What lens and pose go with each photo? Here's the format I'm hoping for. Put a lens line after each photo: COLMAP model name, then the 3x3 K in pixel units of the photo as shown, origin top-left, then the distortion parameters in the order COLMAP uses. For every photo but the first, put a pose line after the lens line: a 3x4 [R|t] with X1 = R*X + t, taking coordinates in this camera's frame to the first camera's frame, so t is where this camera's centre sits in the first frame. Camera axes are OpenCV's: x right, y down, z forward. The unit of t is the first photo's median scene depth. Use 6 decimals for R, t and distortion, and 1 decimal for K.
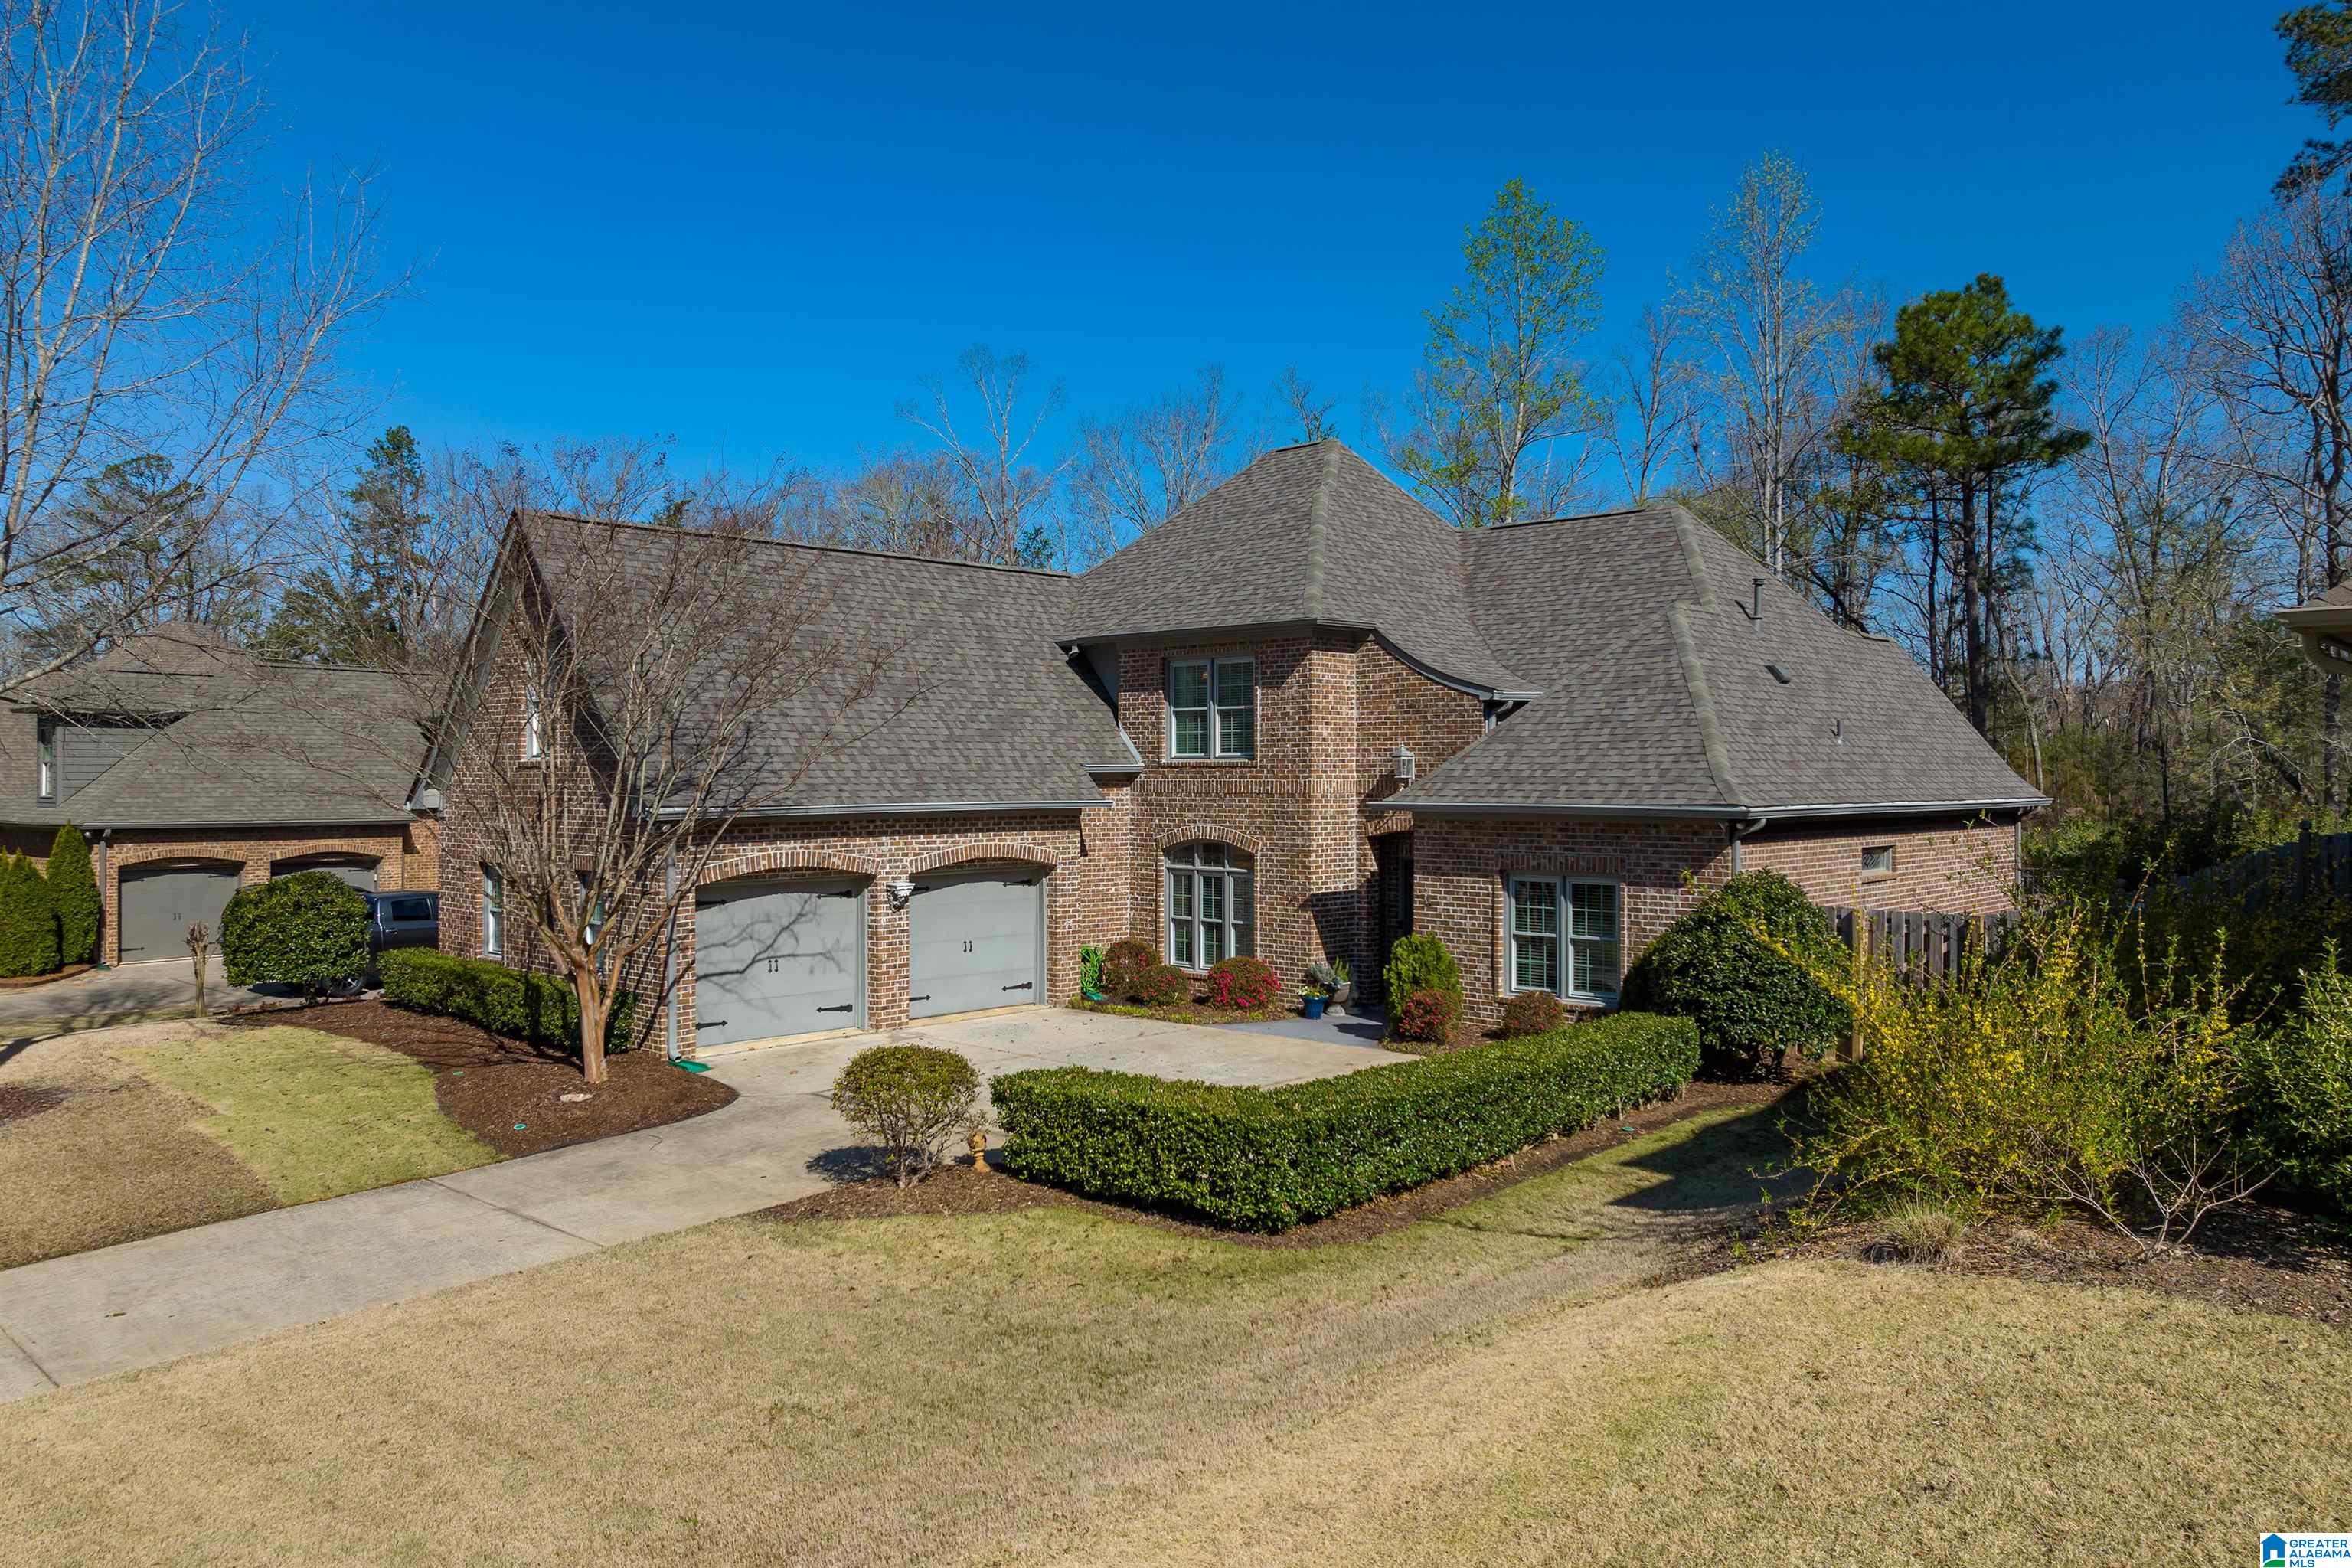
lens RADIAL K [[1654.7, 0, 1176.0], [0, 1654.7, 784.0], [0, 0, 1]] dist [-0.030406, 0.002477]
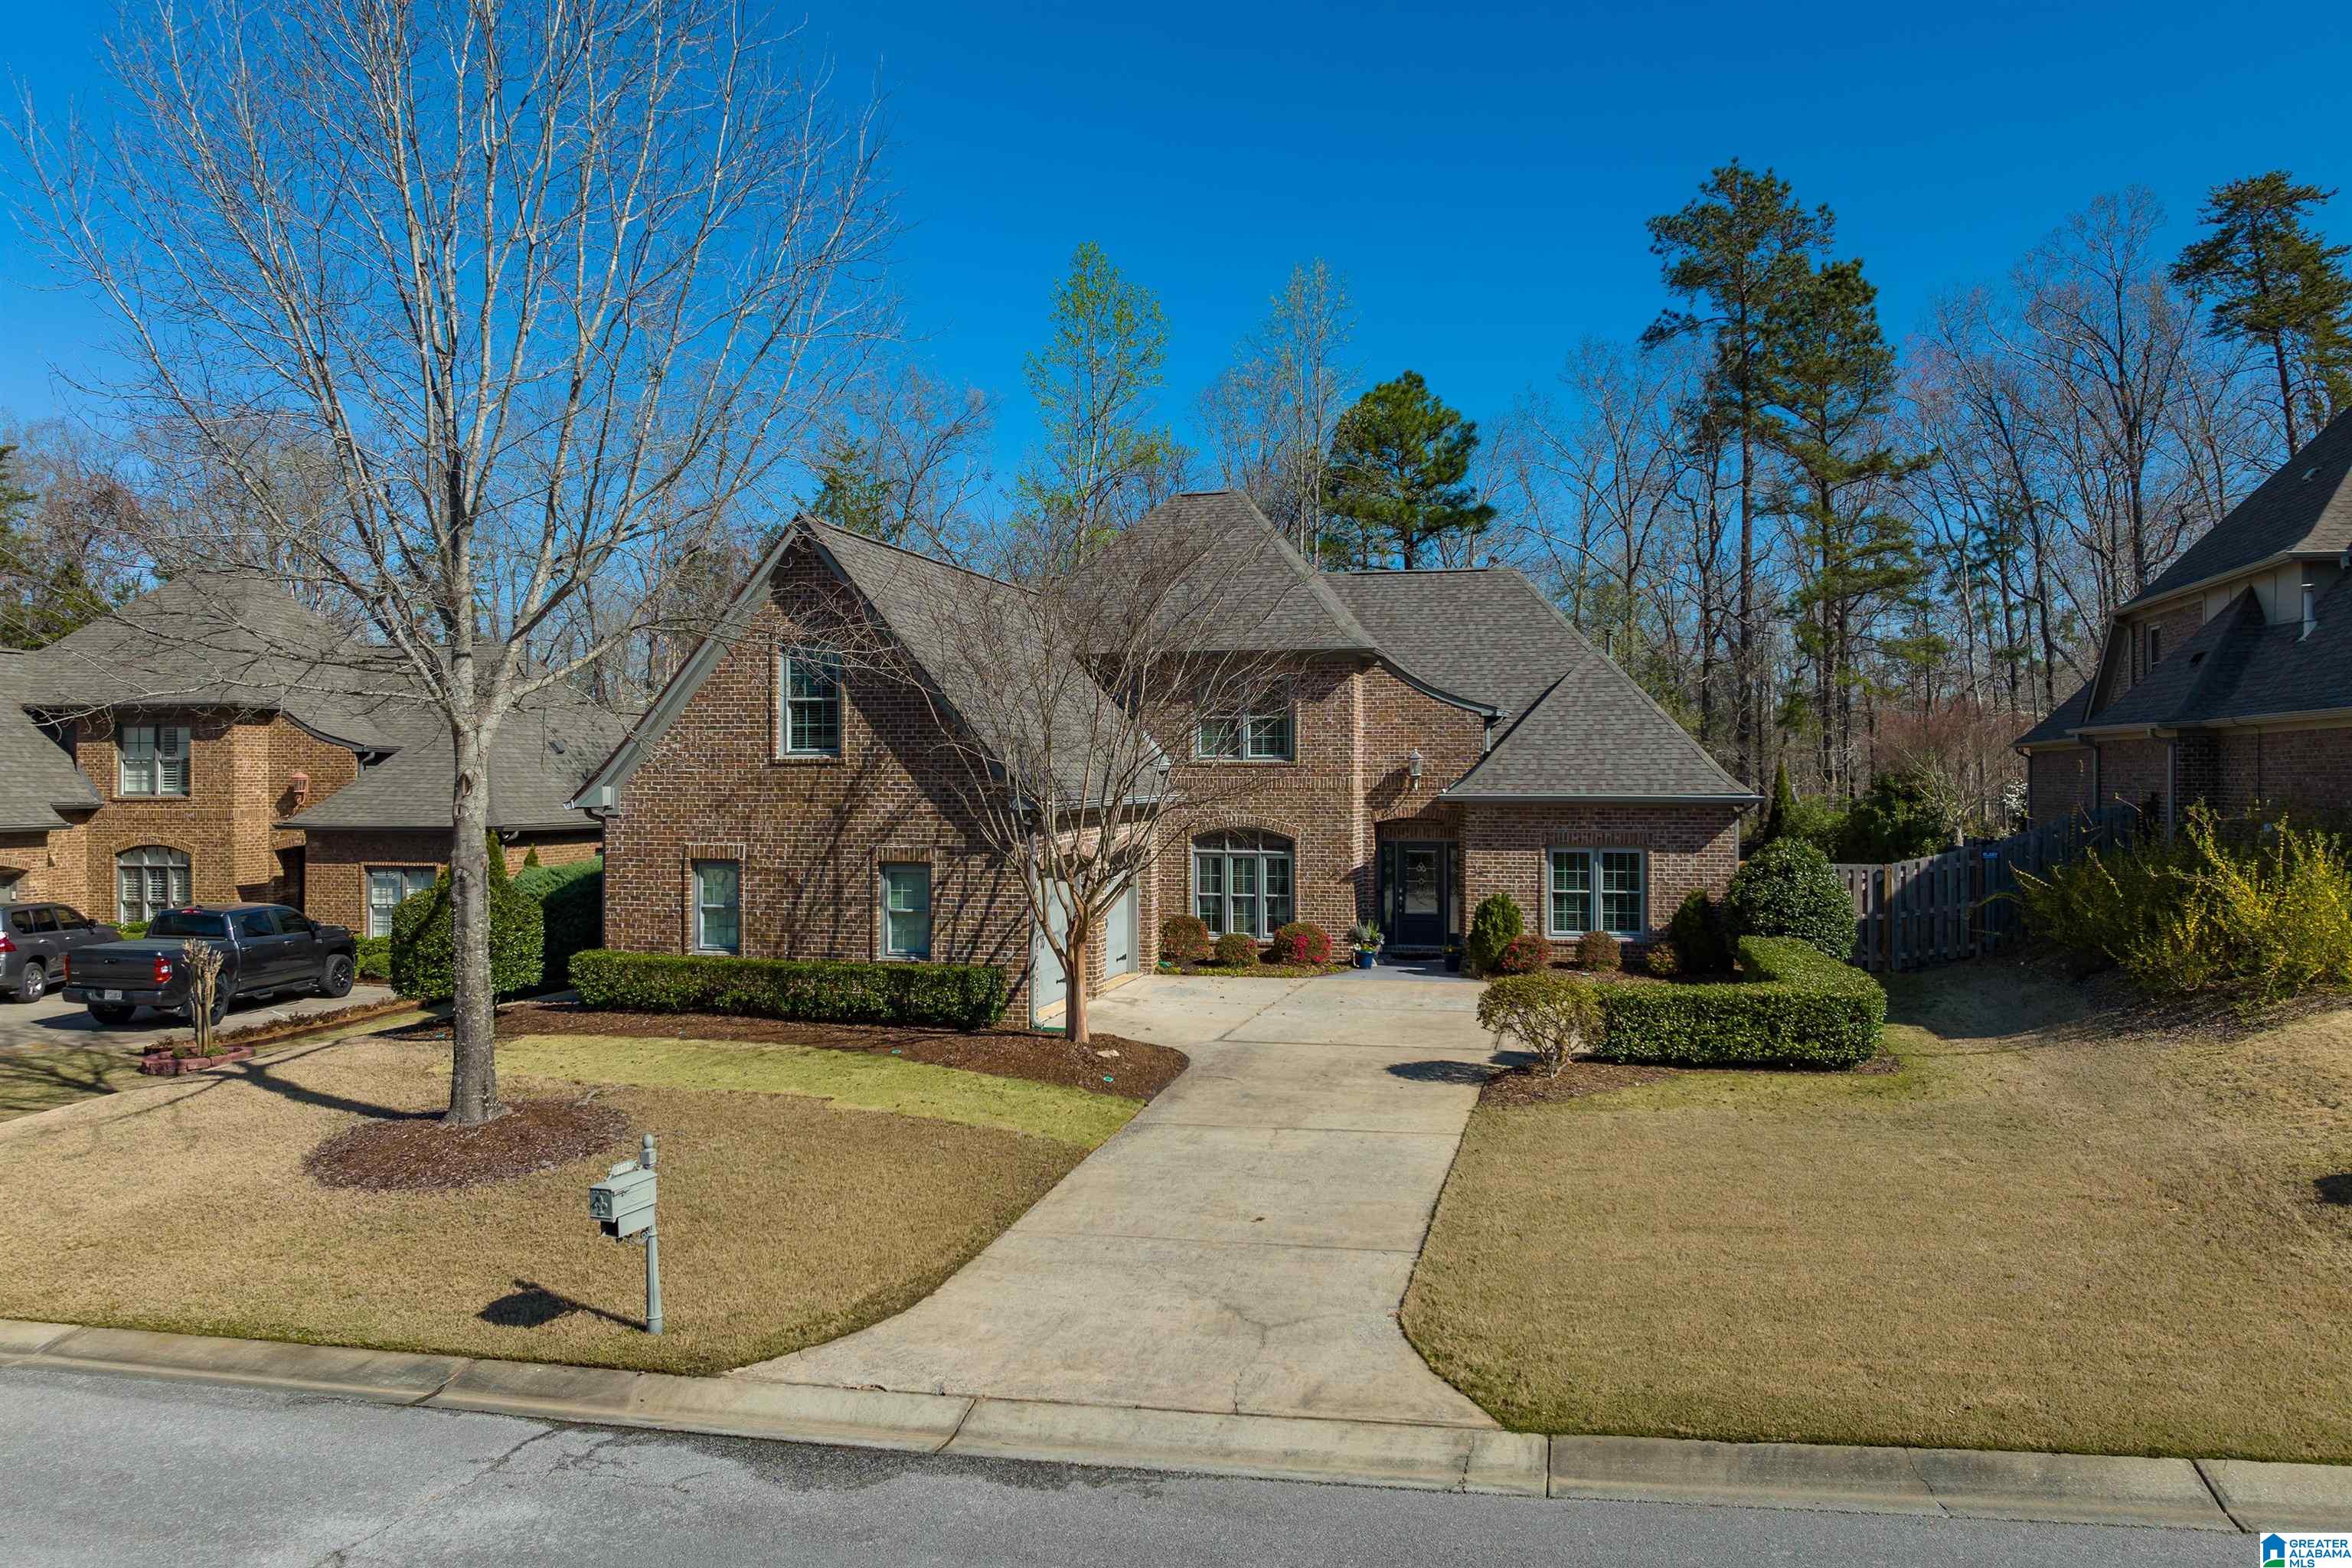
lens RADIAL K [[1654.7, 0, 1176.0], [0, 1654.7, 784.0], [0, 0, 1]] dist [-0.030406, 0.002477]
pose [[0.873478, -0.002173, 0.486859, -0.675973], [0.001982, 0.999998, 0.000906, 0.001349], [-0.486860, 0.000173, 0.873480, -0.018949]]
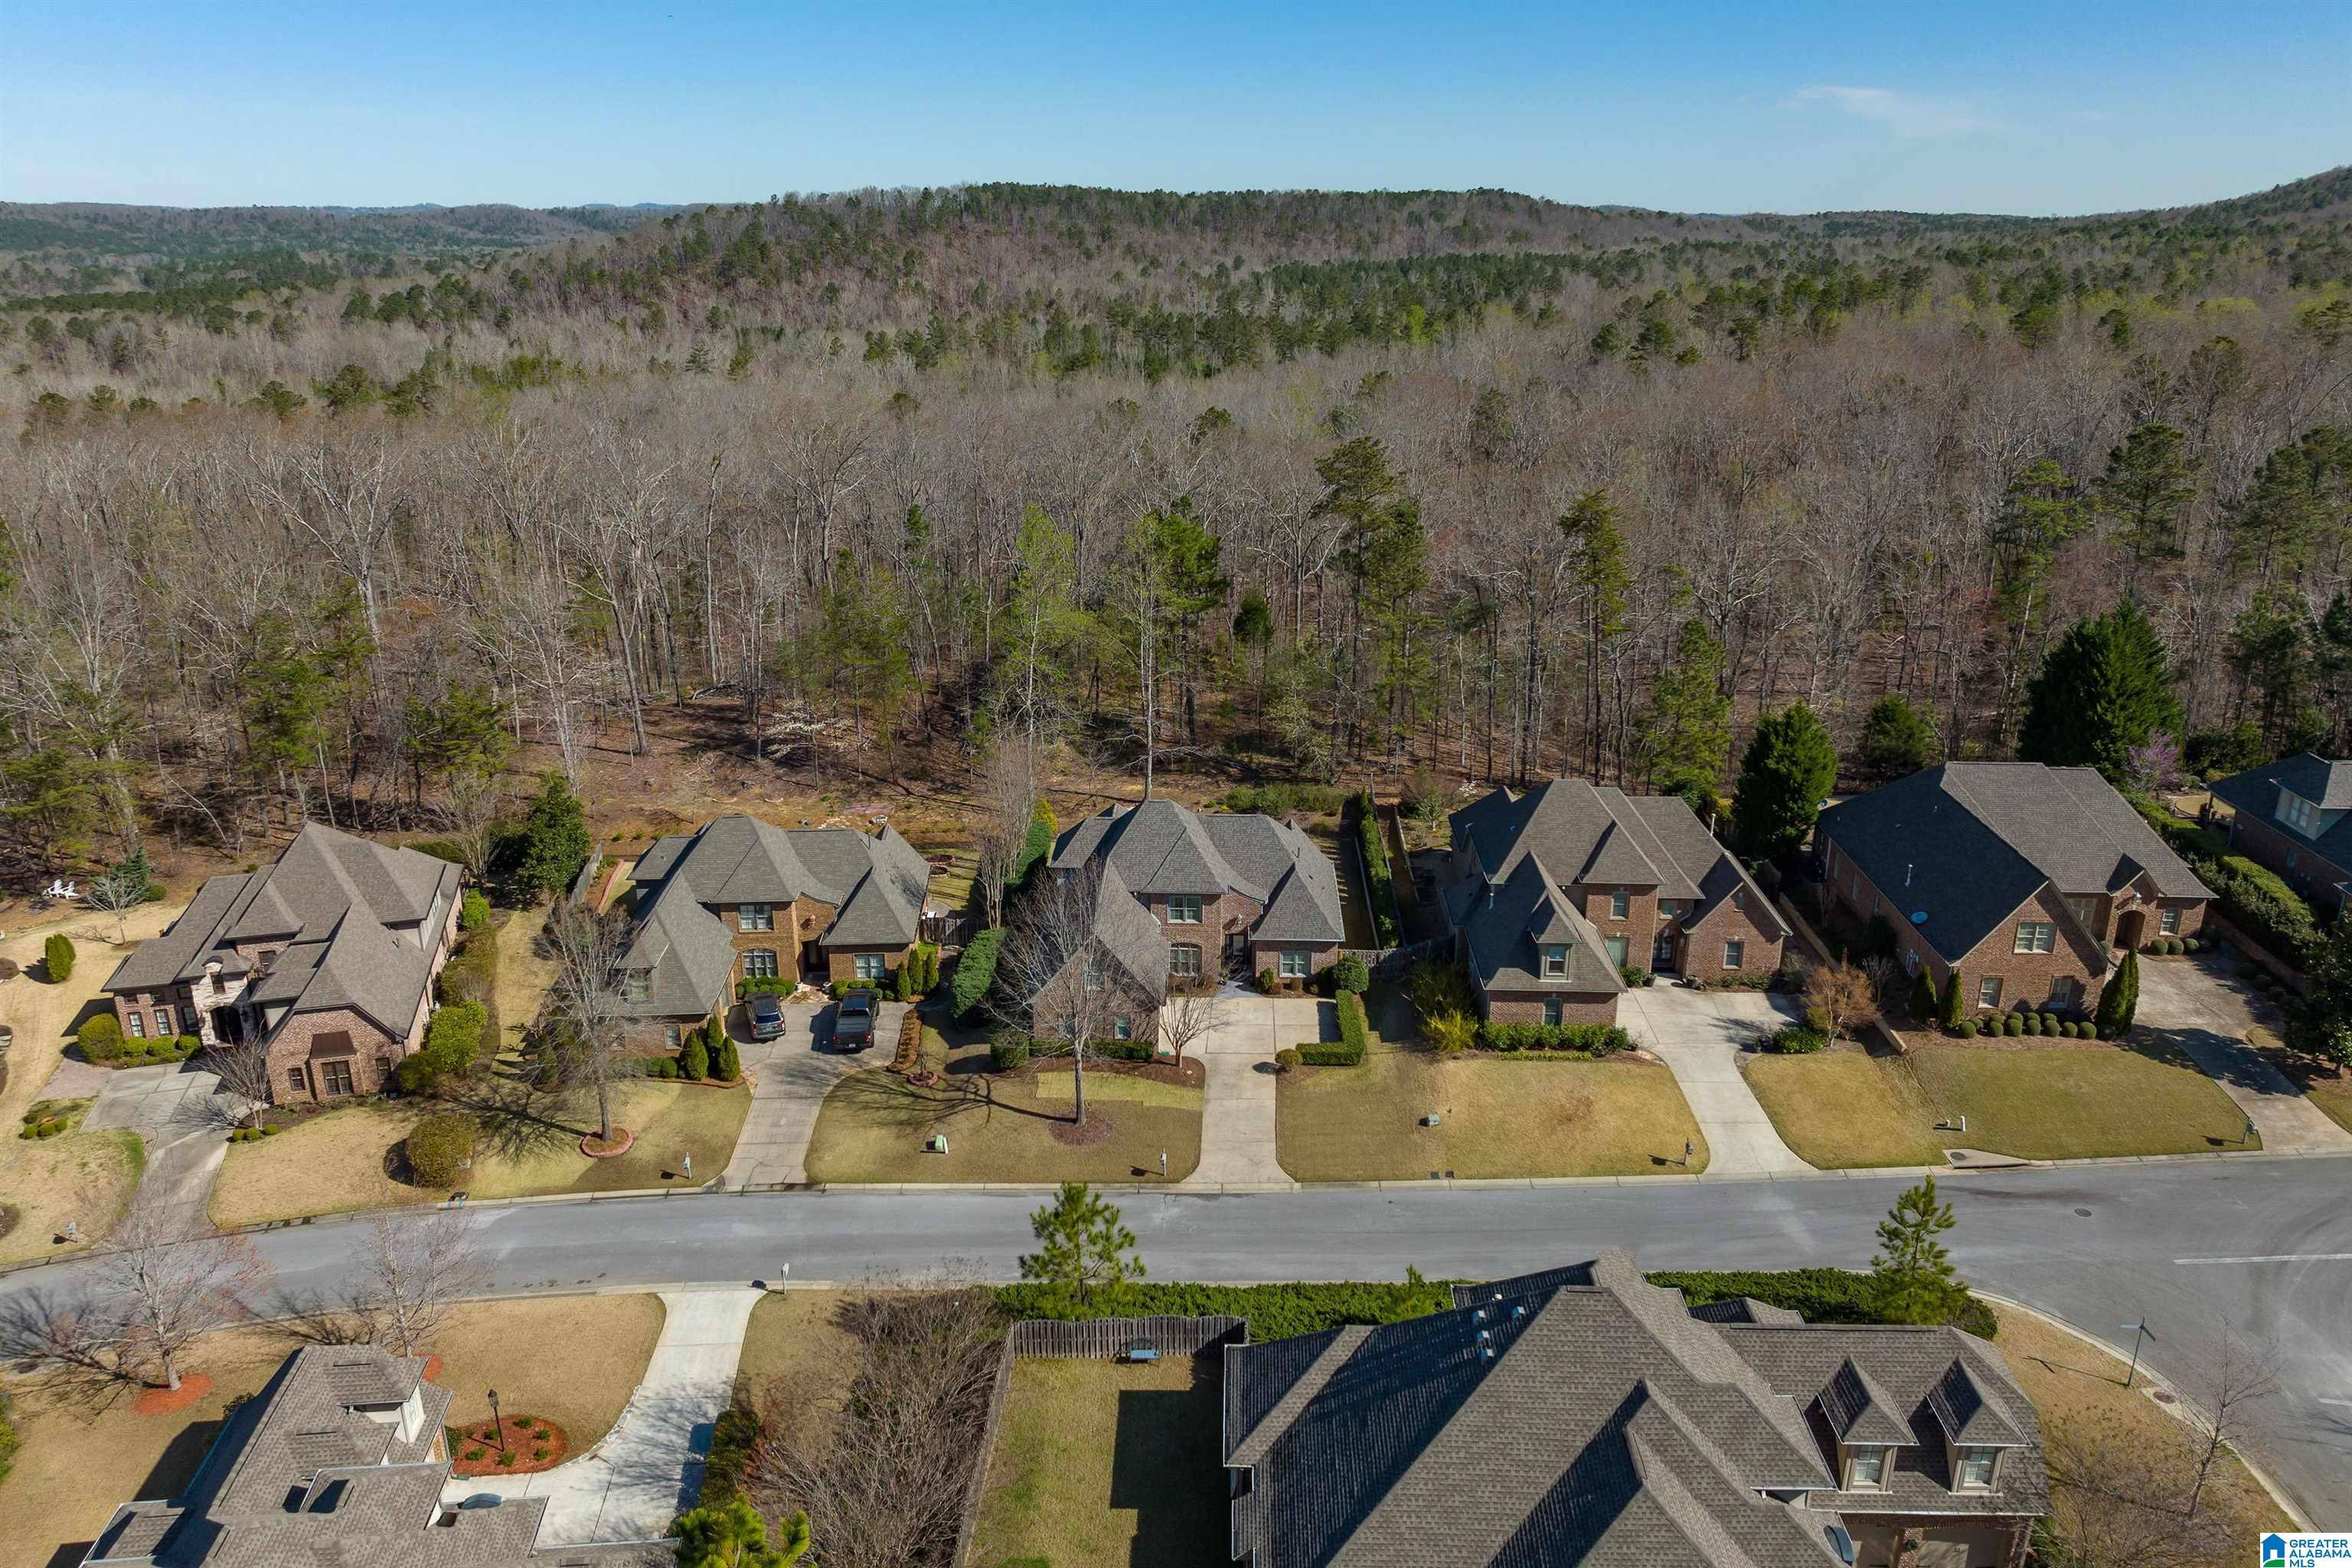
lens RADIAL K [[1654.7, 0, 1176.0], [0, 1654.7, 784.0], [0, 0, 1]] dist [-0.030406, 0.002477]
pose [[0.749868, -0.224862, 0.622202, -2.487453], [0.005036, 0.942381, 0.334505, -1.723952], [-0.661569, -0.247701, 0.707793, -1.702480]]
